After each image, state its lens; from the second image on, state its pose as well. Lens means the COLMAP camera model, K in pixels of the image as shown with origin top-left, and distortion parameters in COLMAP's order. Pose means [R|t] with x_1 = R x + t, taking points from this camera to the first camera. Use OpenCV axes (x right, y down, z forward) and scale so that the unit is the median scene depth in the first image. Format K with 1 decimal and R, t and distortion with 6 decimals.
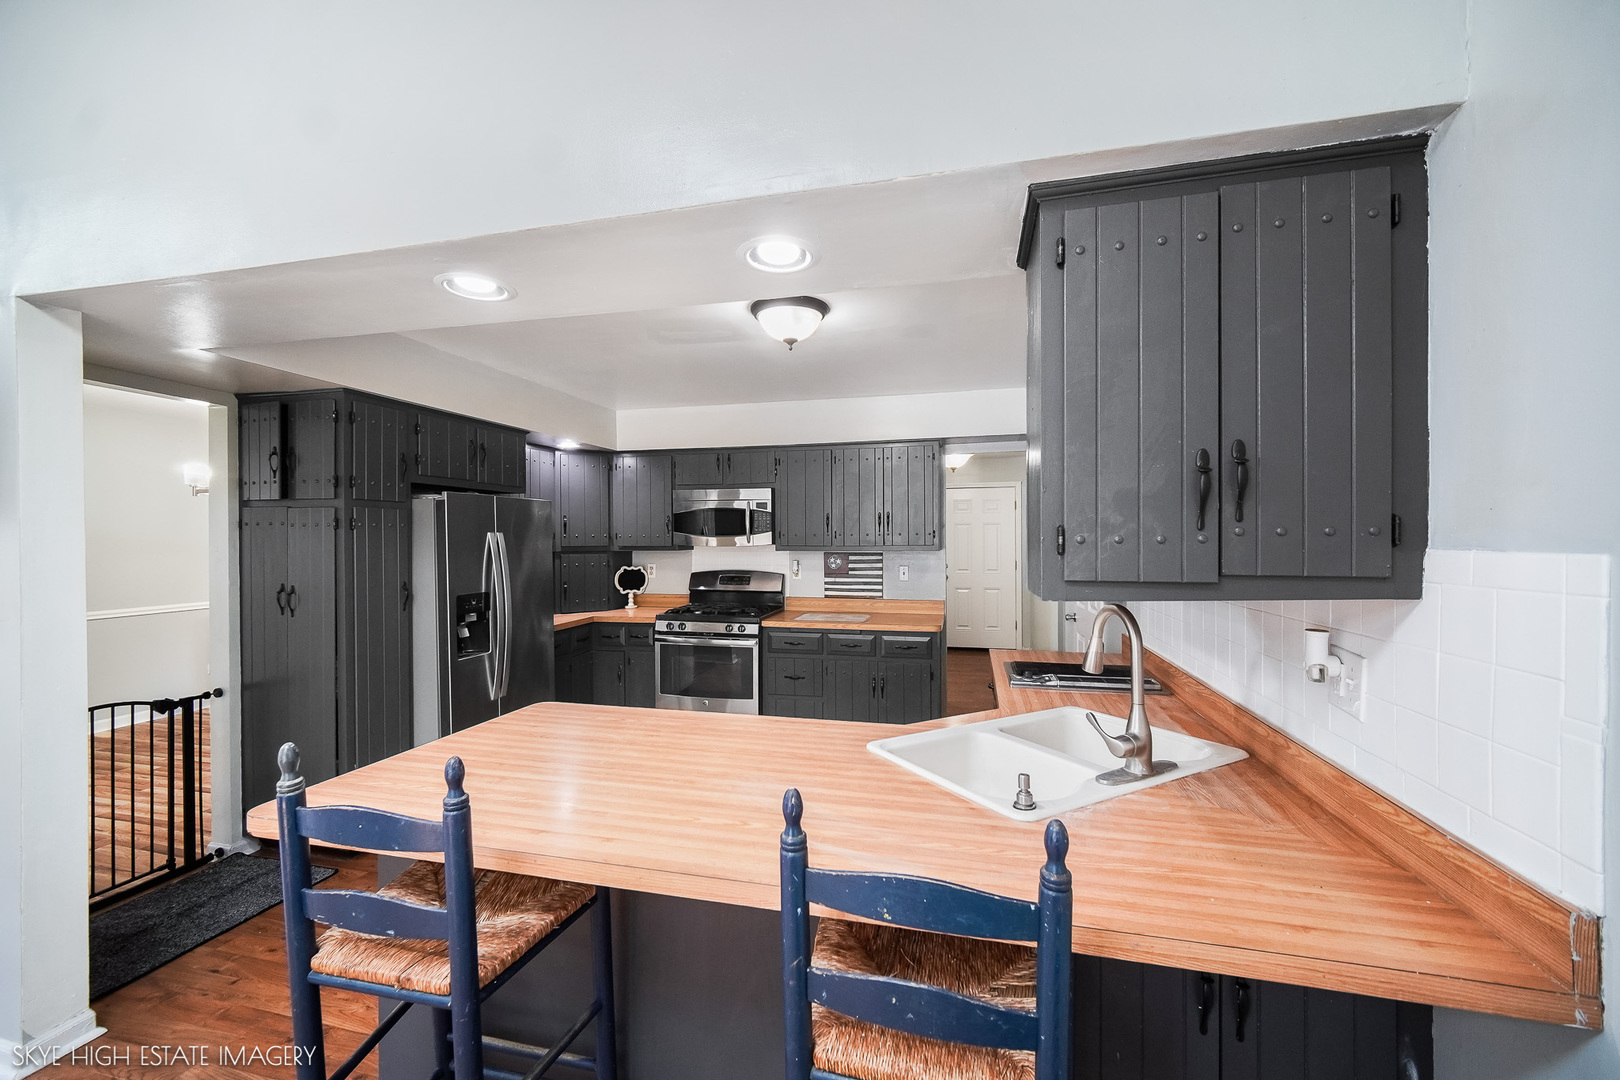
lens RADIAL K [[643.5, 0, 817.9], [0, 643.5, 537.0], [0, 0, 1]] dist [-0.000742, 0.000219]
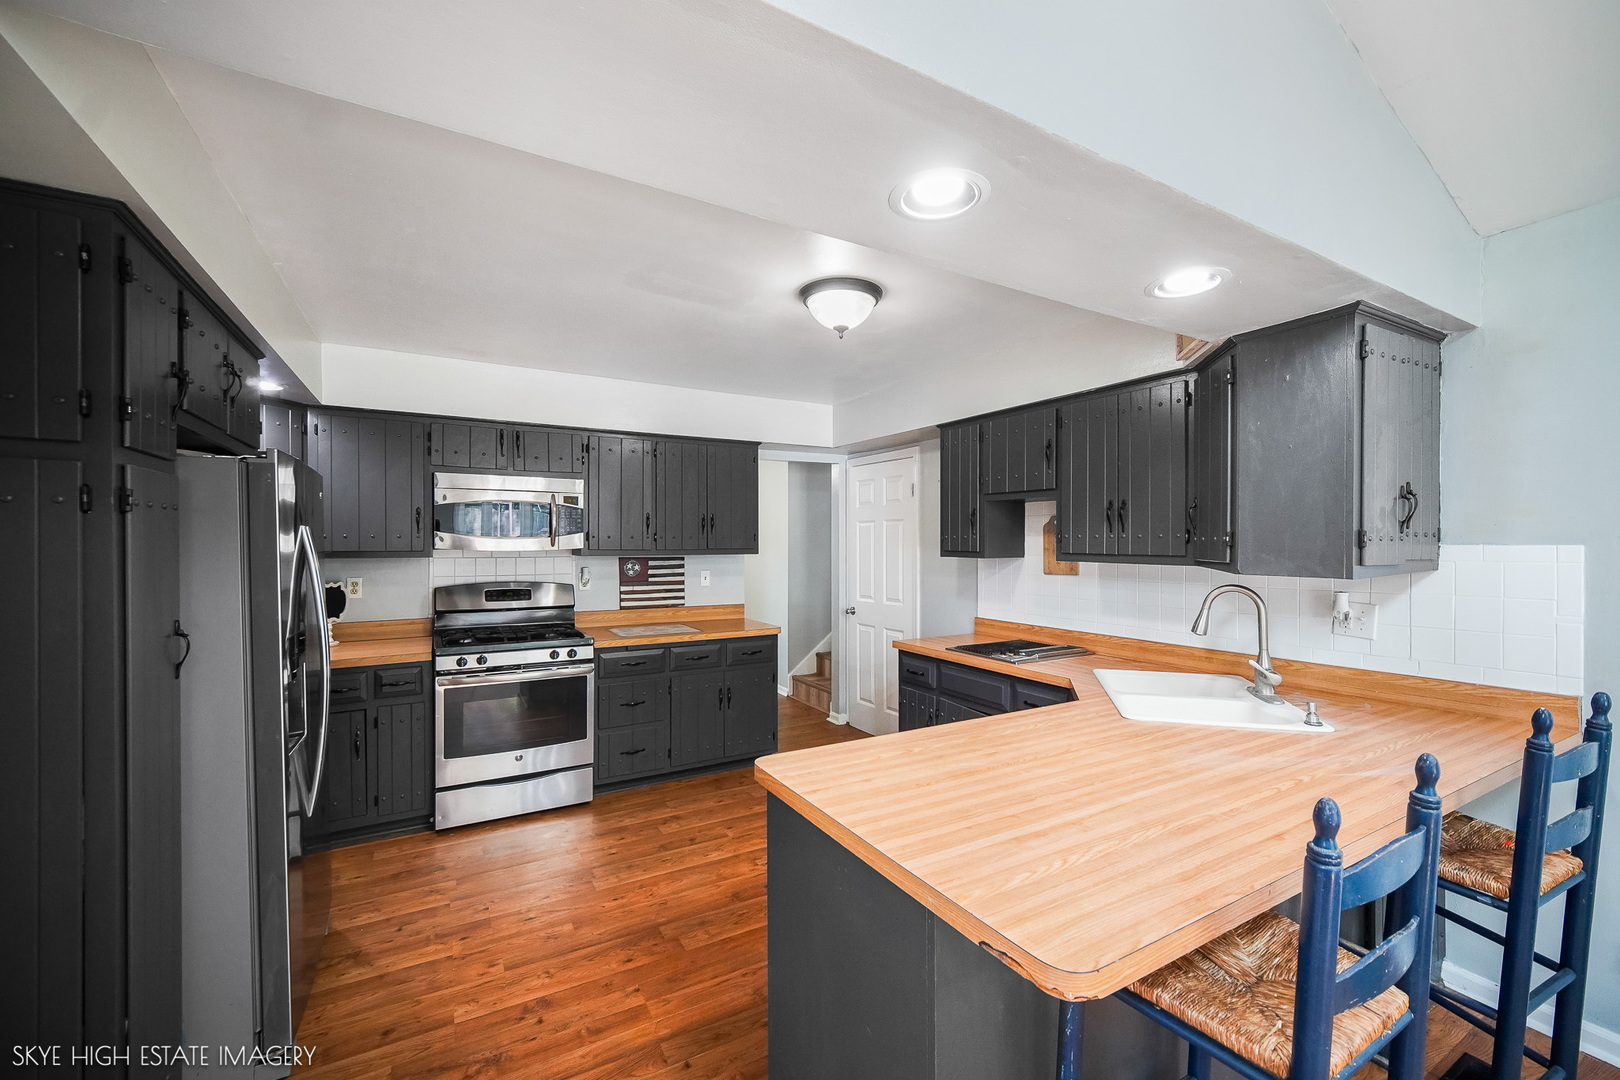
lens RADIAL K [[643.5, 0, 813.5], [0, 643.5, 544.8], [0, 0, 1]] dist [-0.000742, 0.000219]
pose [[0.732914, 0.001819, 0.680318, -0.433245], [-0.003242, 0.999994, 0.000819, 0.005927], [-0.680313, -0.002806, 0.732916, 0.208242]]
